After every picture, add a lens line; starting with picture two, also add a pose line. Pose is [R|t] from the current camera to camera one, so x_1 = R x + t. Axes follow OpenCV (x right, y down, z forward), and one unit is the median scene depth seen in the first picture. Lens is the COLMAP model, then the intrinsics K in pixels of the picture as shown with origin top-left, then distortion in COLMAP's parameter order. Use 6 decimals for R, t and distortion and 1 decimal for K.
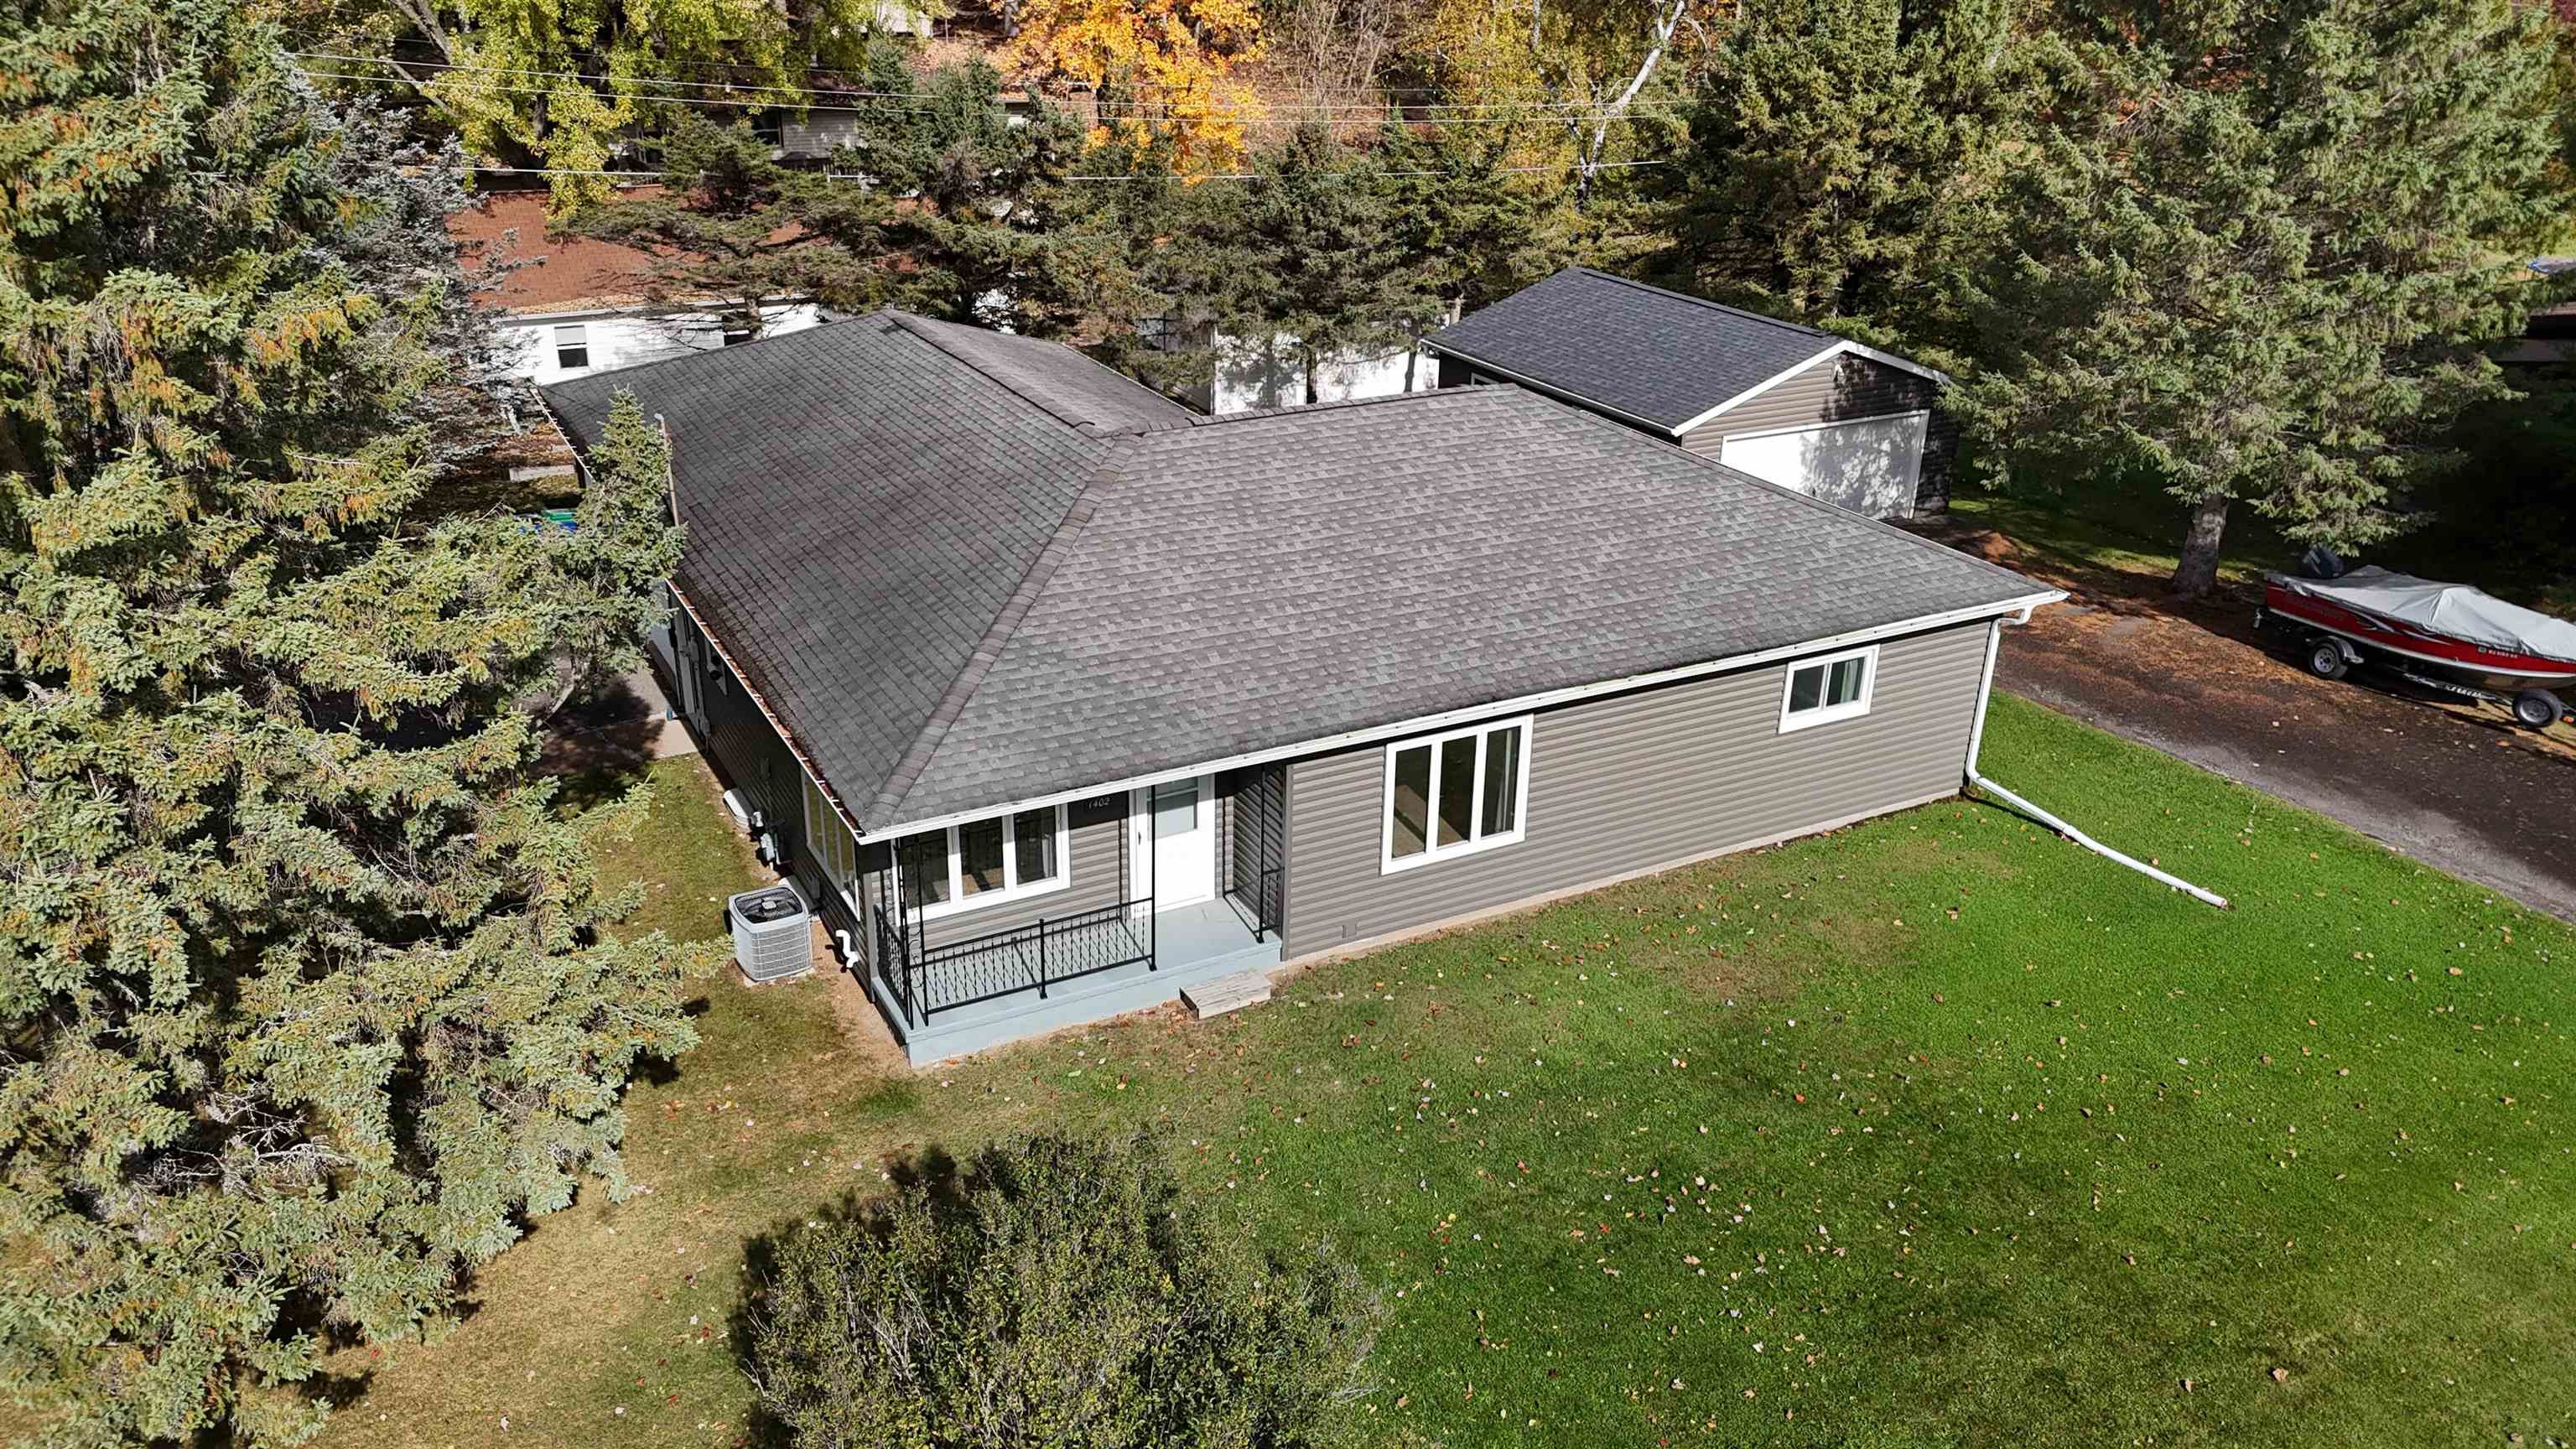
lens RADIAL K [[1890.5, 0, 1281.1], [0, 1890.5, 712.5], [0, 0, 1]] dist [0.083262, -0.099044]
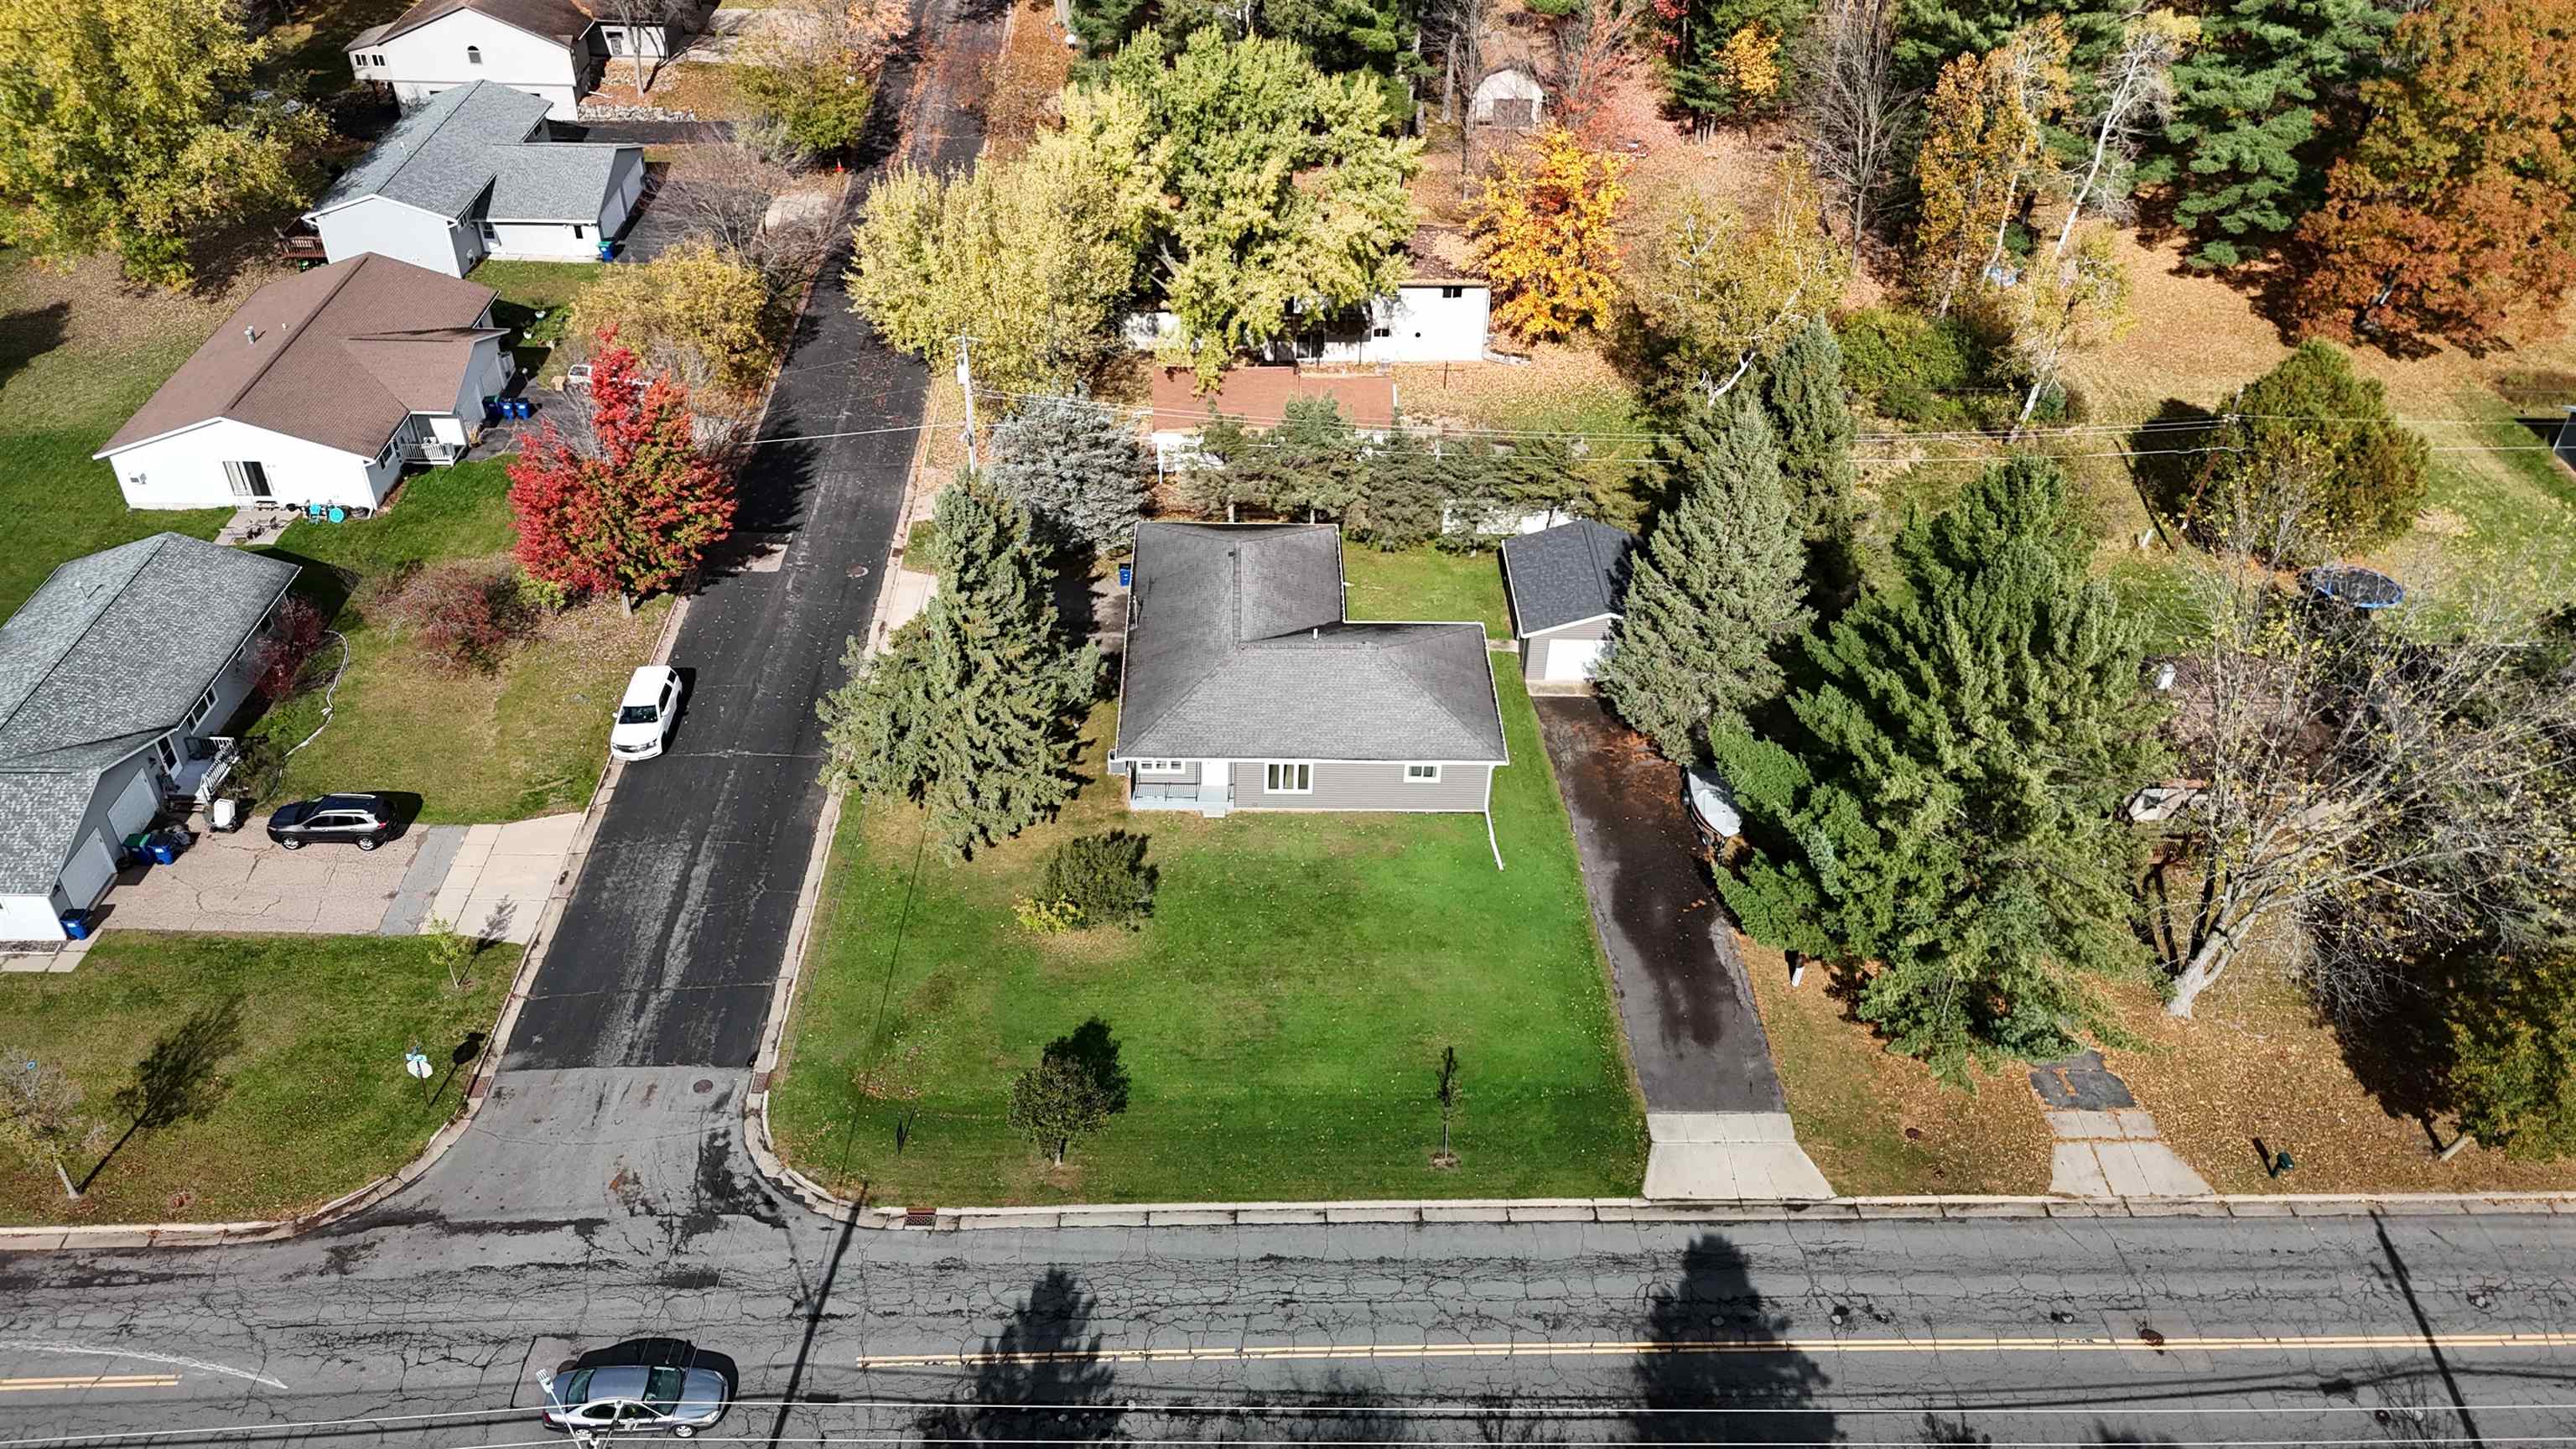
lens RADIAL K [[1890.5, 0, 1281.1], [0, 1890.5, 712.5], [0, 0, 1]] dist [0.083262, -0.099044]
pose [[0.887840, 0.269576, -0.372919, 1.233592], [-0.185643, 0.951387, 0.245765, -0.848865], [0.421043, -0.148970, 0.894724, -1.955624]]
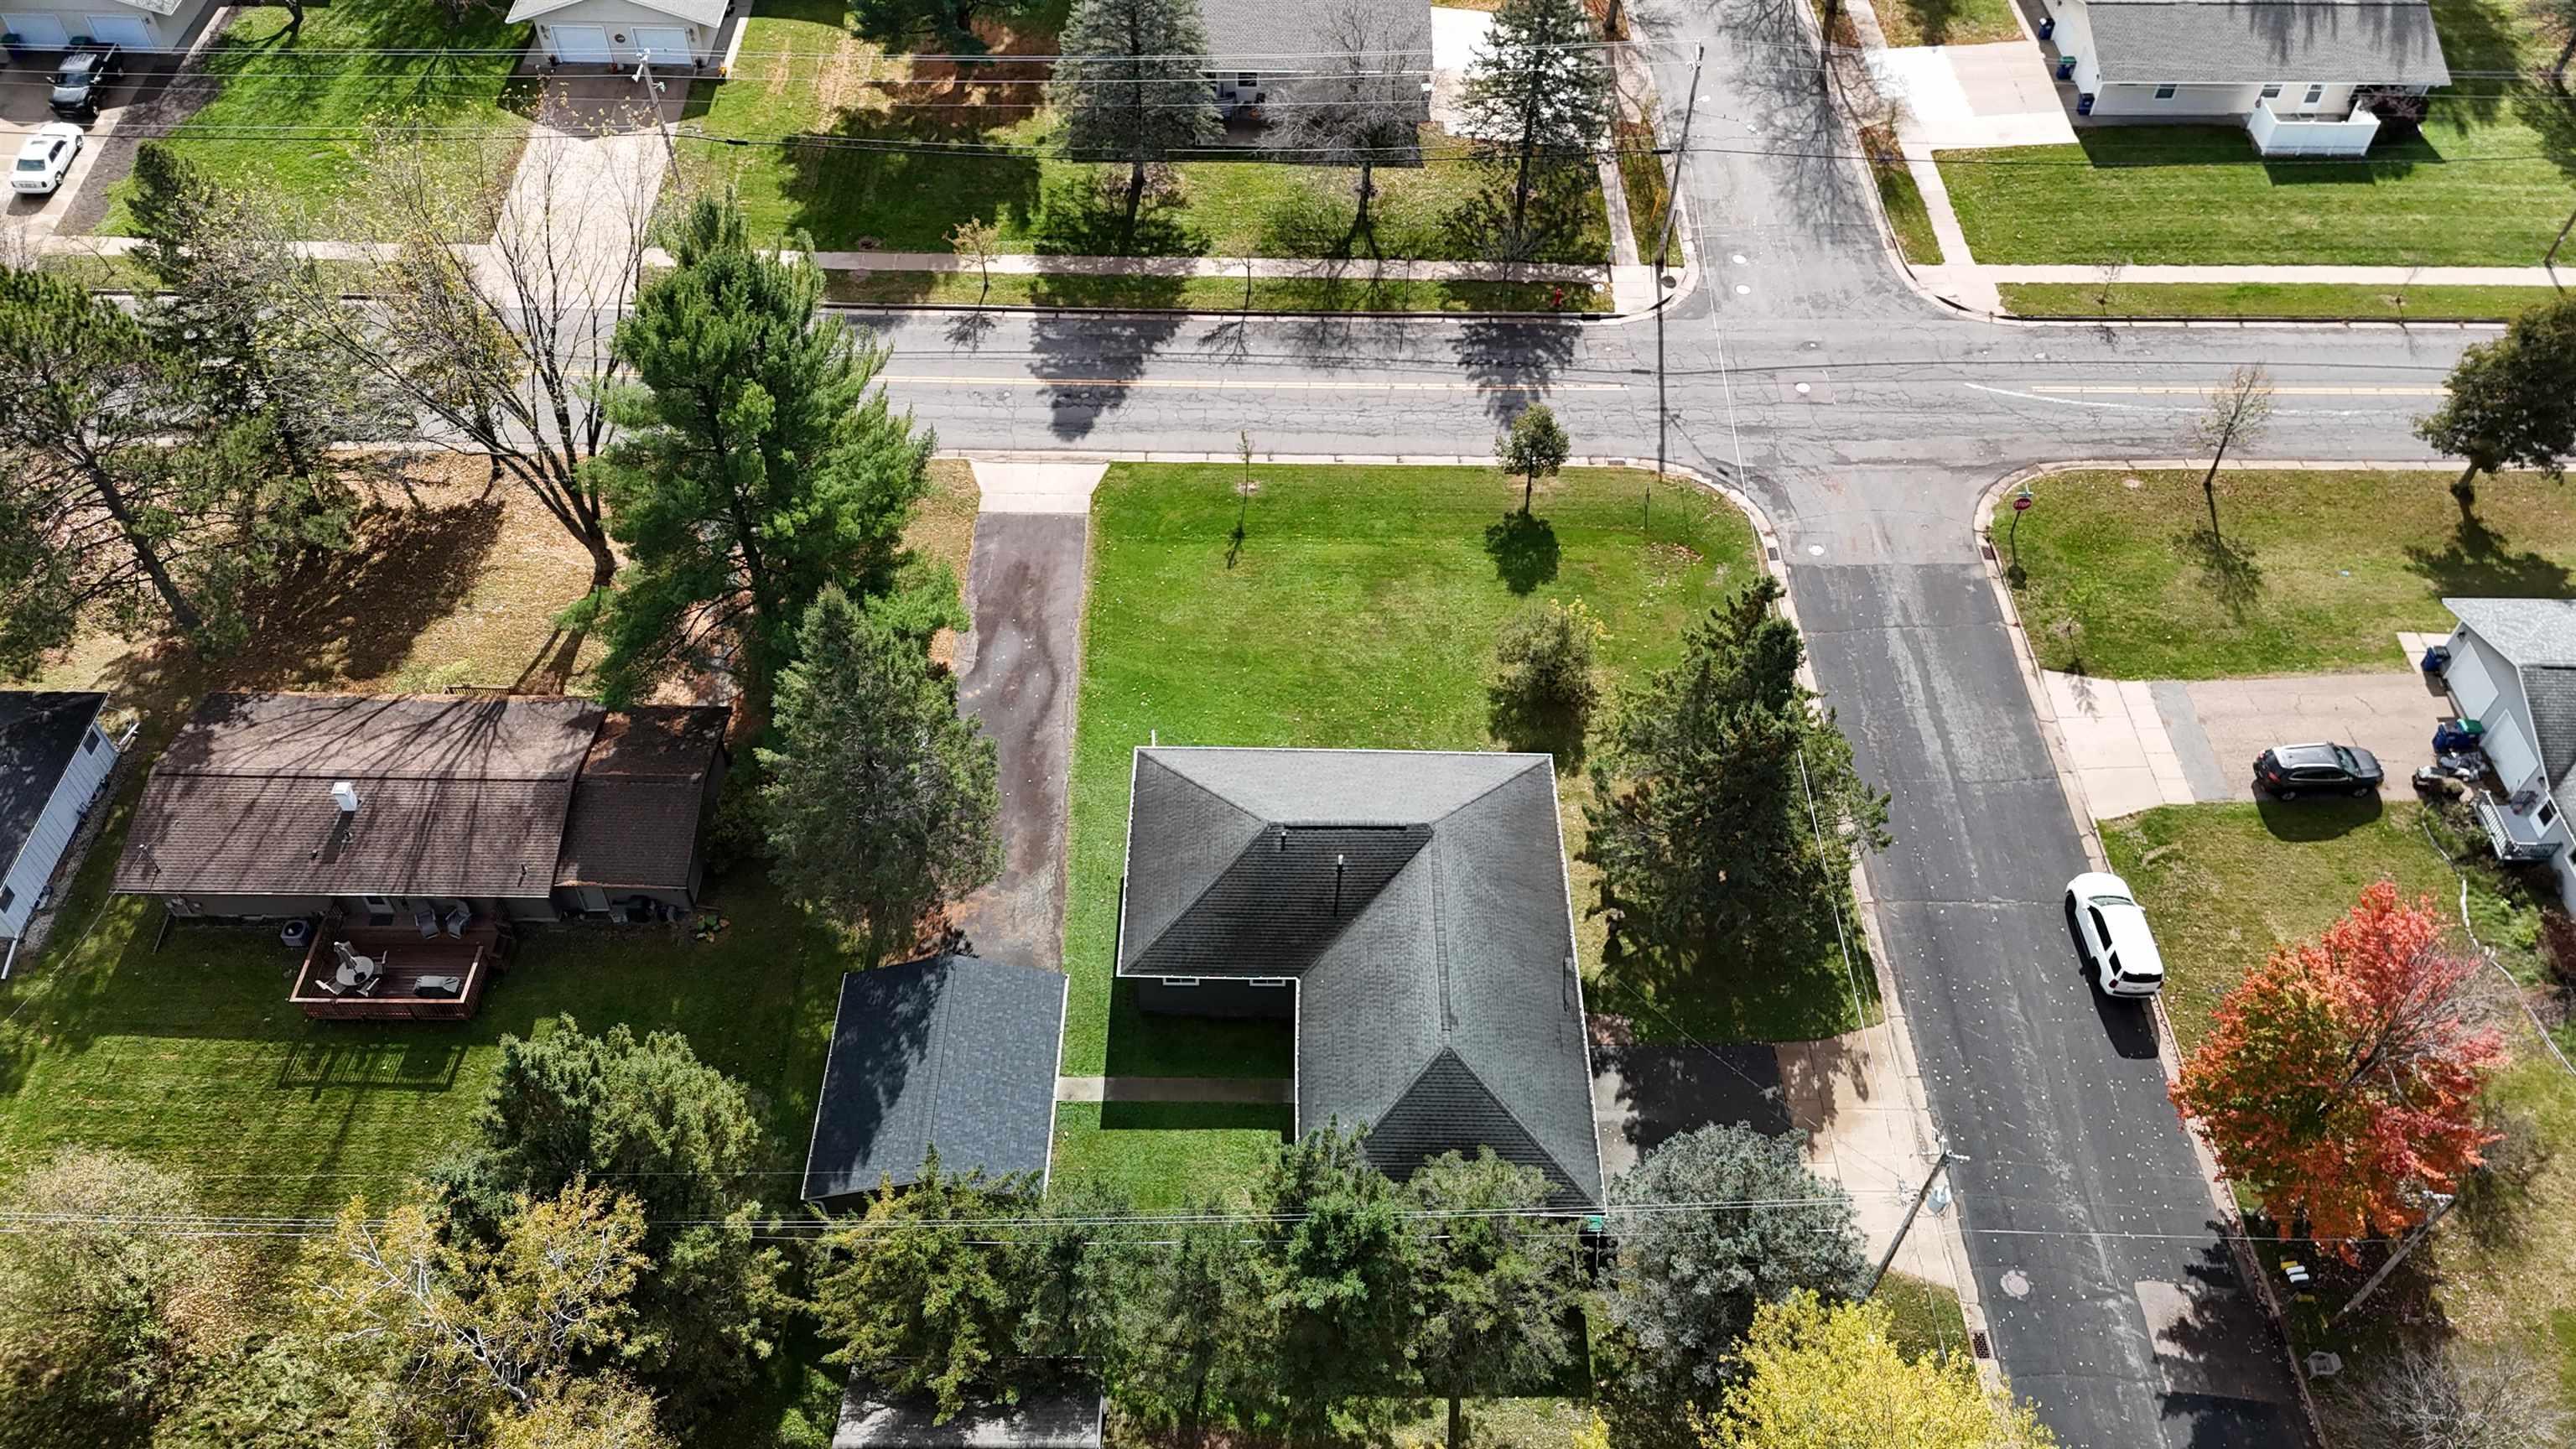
lens RADIAL K [[1890.5, 0, 1281.1], [0, 1890.5, 712.5], [0, 0, 1]] dist [0.083262, -0.099044]
pose [[-0.875067, -0.383150, 0.295726, -0.654945], [0.161032, 0.345716, 0.924418, -2.796534], [-0.456428, 0.856549, -0.240825, 1.587748]]
